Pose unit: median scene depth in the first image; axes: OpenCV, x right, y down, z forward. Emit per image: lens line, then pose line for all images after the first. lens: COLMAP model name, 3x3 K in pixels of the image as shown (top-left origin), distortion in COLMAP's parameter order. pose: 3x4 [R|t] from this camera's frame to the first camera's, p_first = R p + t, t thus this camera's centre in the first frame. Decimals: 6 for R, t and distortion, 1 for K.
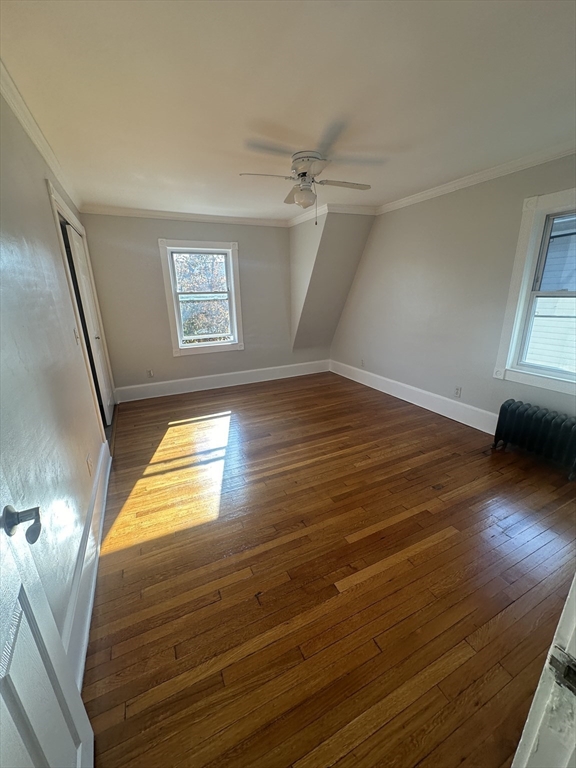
lens RADIAL K [[307.0, 0, 287.5], [0, 307.0, 383.6], [0, 0, 1]] dist [-0.001323, 0.000695]
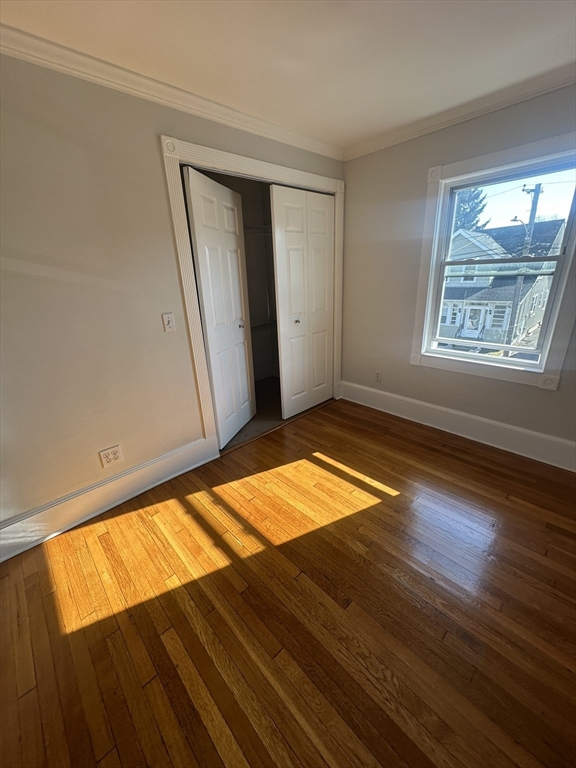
lens RADIAL K [[307.0, 0, 289.7], [0, 307.0, 383.6], [0, 0, 1]] dist [-0.001323, 0.000695]
pose [[0.299696, 0.332525, -0.894209, 0.249483], [-0.240960, 0.933287, 0.266298, -0.271227], [0.923104, 0.135660, 0.359828, 0.904461]]
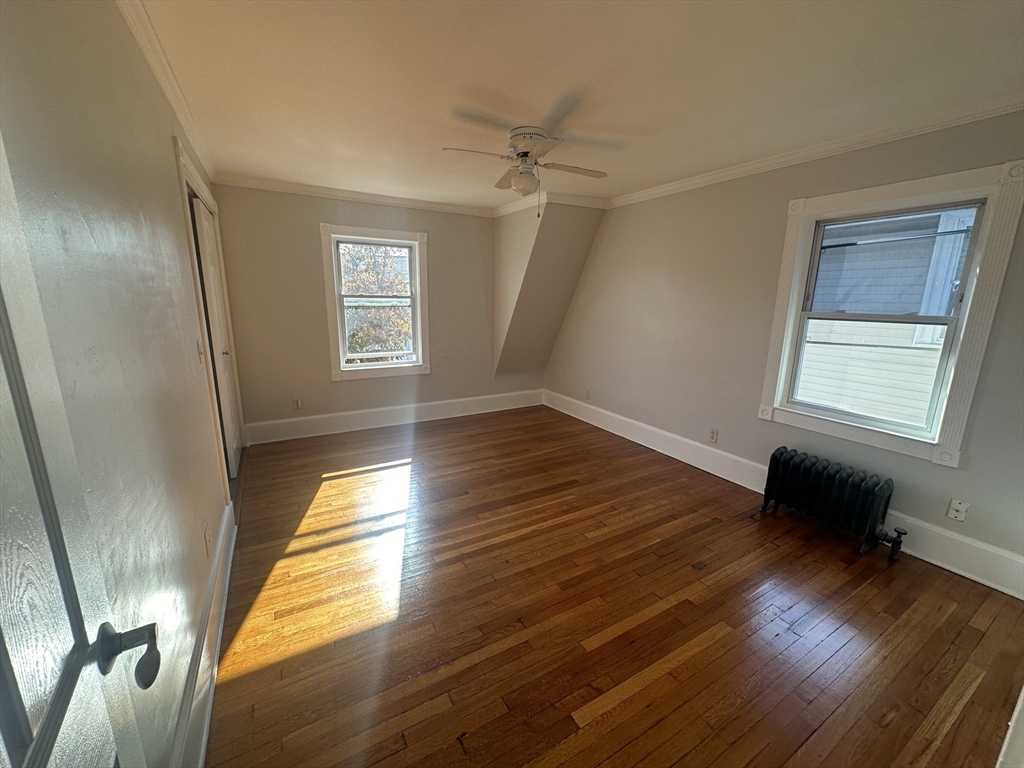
lens RADIAL K [[409.3, 0, 512.0], [0, 409.3, 384.6], [0, 0, 1]] dist [-0.001323, 0.000695]
pose [[0.996523, 0.021849, 0.080400, -0.044922], [-0.015040, 0.996323, -0.084344, -0.008828], [-0.081947, 0.082841, 0.993188, 0.016219]]
